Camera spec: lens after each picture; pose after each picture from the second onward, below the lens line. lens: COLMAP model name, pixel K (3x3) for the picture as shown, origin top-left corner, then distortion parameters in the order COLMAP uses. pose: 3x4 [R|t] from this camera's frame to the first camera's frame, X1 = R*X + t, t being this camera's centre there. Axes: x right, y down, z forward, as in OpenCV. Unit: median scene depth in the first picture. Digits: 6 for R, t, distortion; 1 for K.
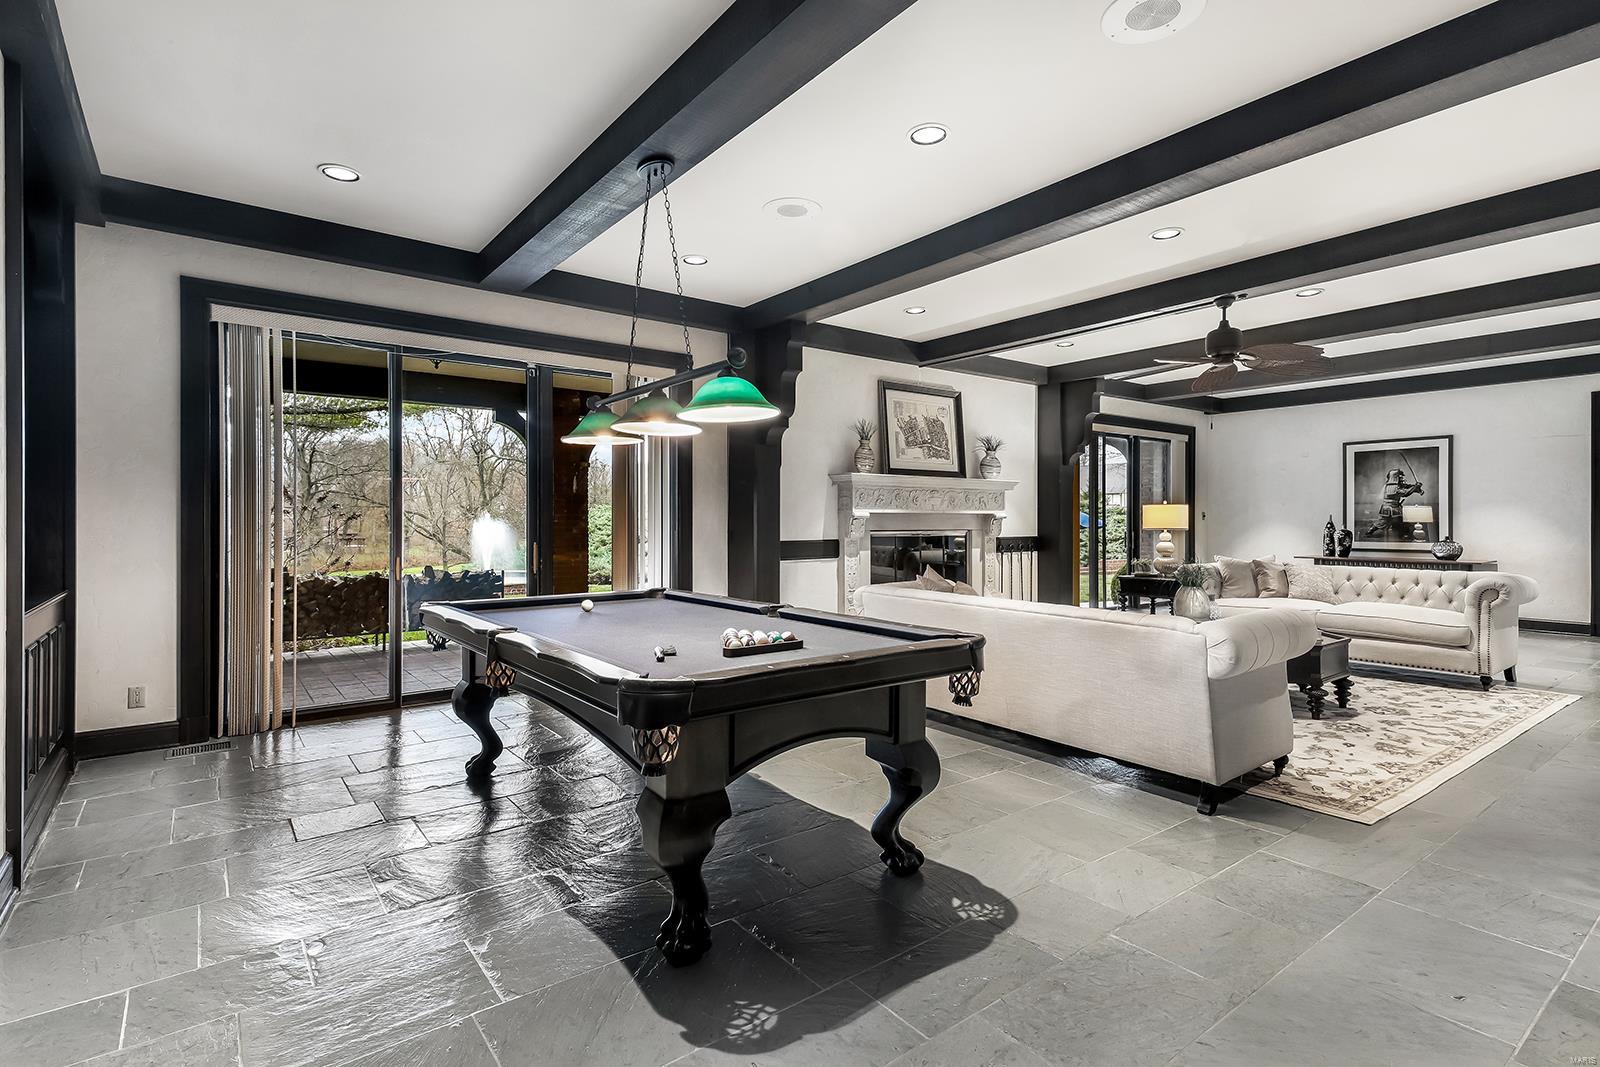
lens RADIAL K [[771.7, 0, 803.2], [0, 771.7, 525.9], [0, 0, 1]] dist [0.047147, -0.000150]
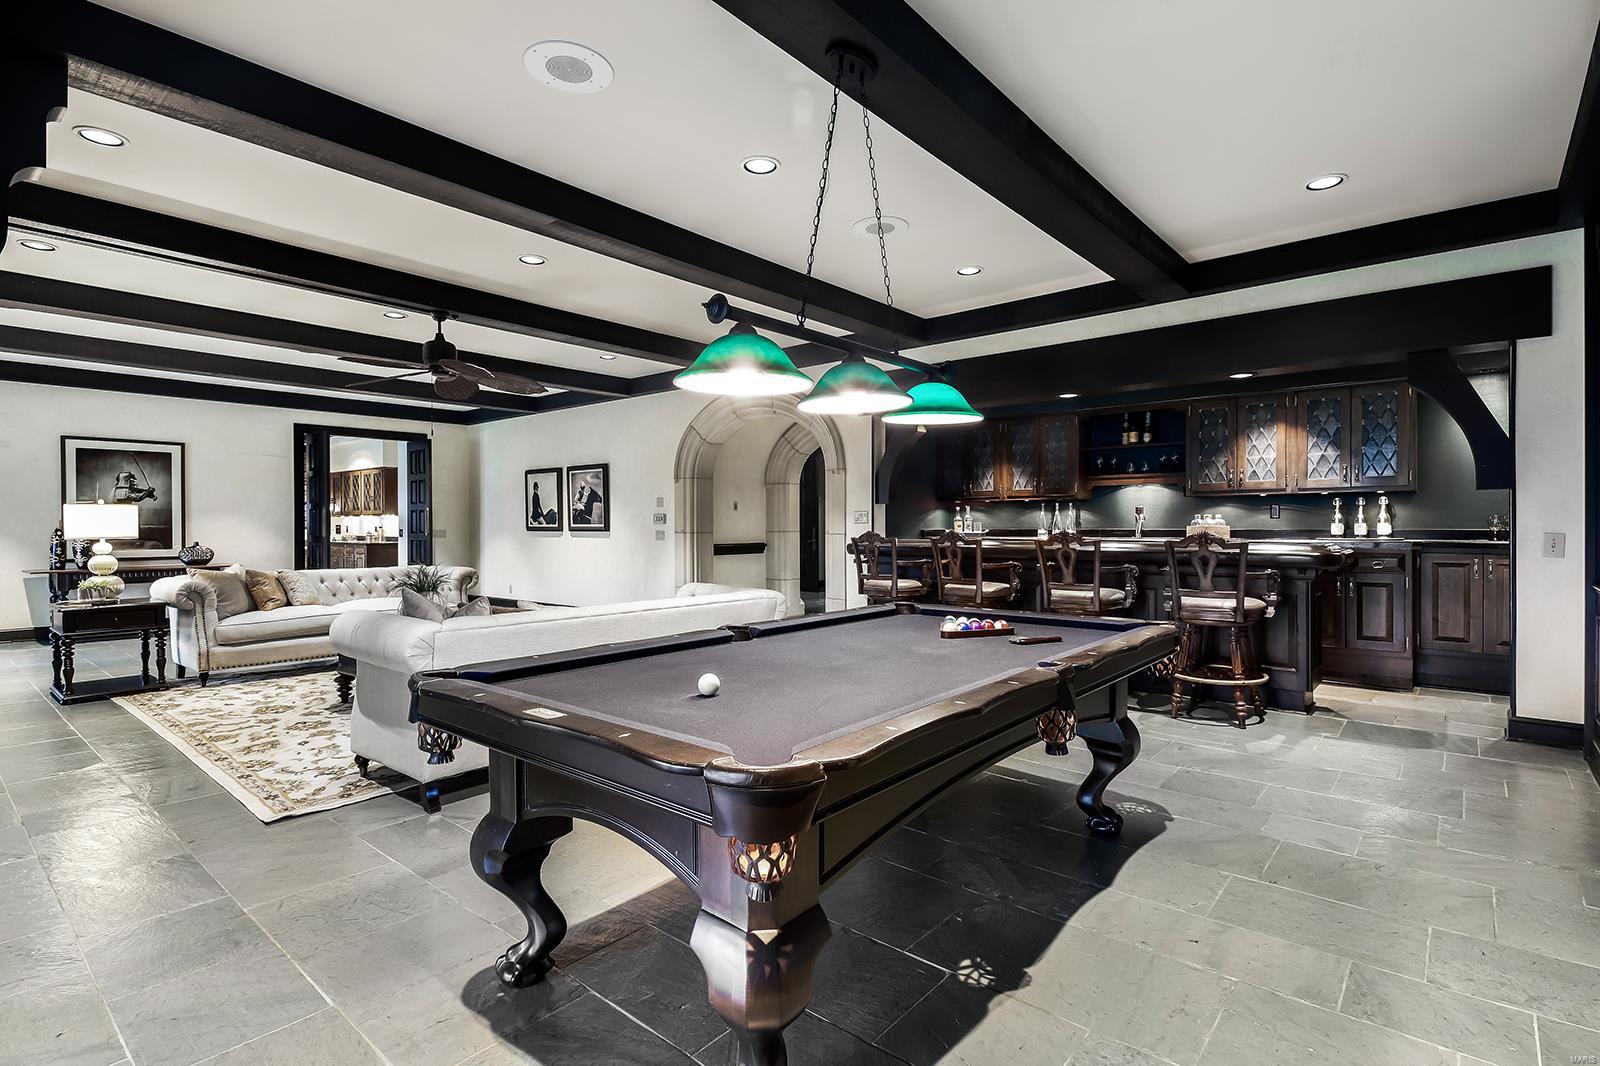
lens RADIAL K [[771.2, 0, 800.0], [0, 771.2, 533.0], [0, 0, 1]] dist [0.013118, 0.000032]
pose [[-0.207568, -0.012018, 0.978147, -0.330258], [0.012368, 0.999812, 0.014909, -0.003428], [-0.978142, 0.015192, -0.207380, 0.432541]]
